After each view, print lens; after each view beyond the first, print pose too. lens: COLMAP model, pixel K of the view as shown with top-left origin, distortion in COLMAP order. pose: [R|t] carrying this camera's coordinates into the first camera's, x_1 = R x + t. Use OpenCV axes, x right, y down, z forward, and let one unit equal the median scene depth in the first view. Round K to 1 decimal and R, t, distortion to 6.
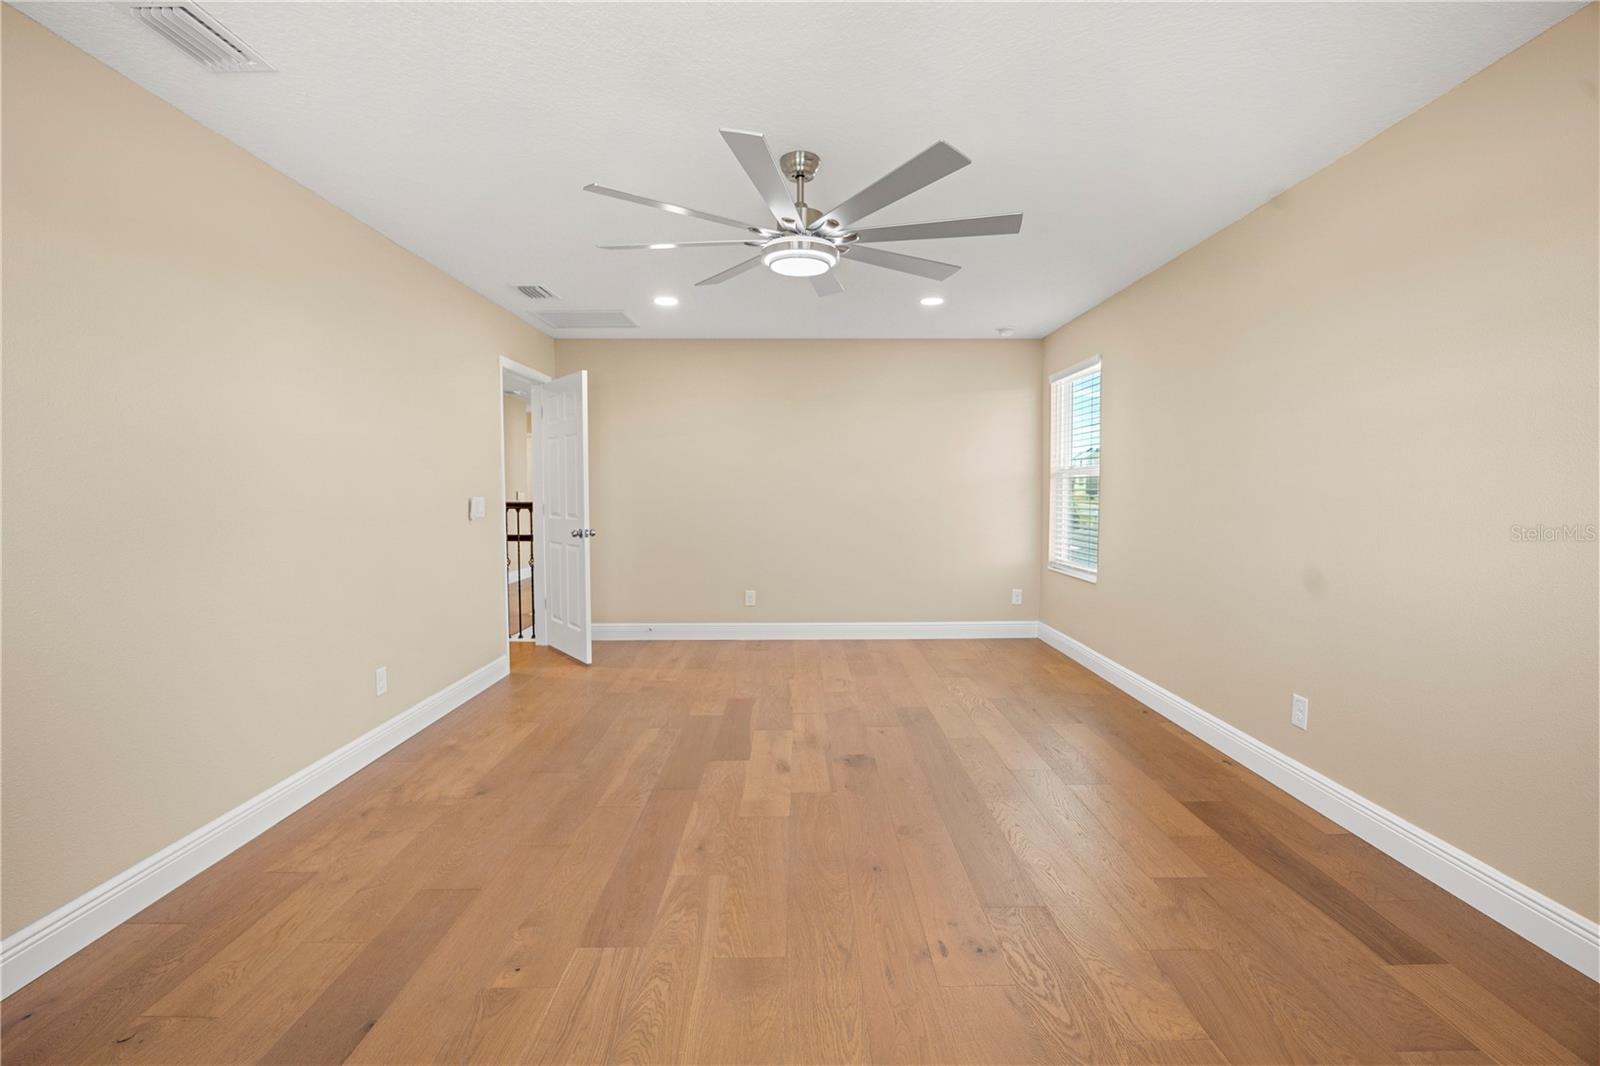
lens RADIAL K [[698.6, 0, 799.0], [0, 698.6, 524.8], [0, 0, 1]] dist [-0.017863, 0.000283]
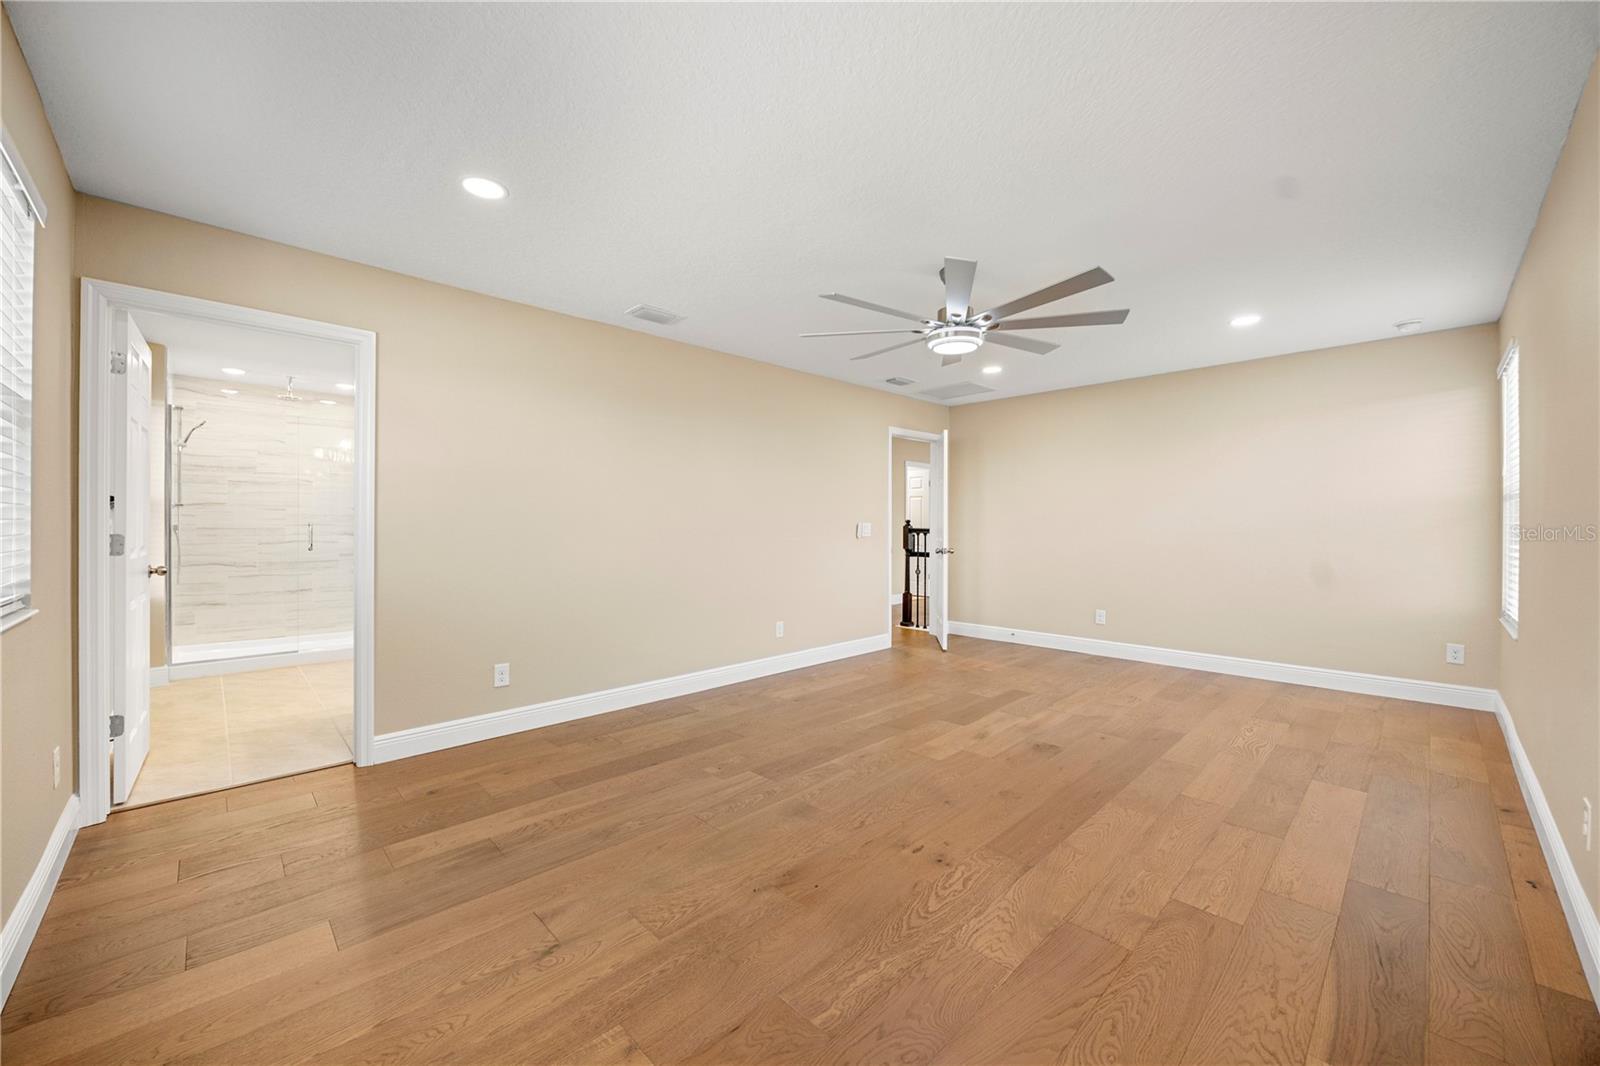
lens RADIAL K [[606.7, 0, 806.6], [0, 606.7, 530.9], [0, 0, 1]] dist [-0.000929, -0.000545]
pose [[0.698344, 0.009643, -0.715697, 0.521550], [-0.037271, 0.999043, -0.022907, 0.015072], [0.714791, 0.042672, 0.698035, -0.004743]]
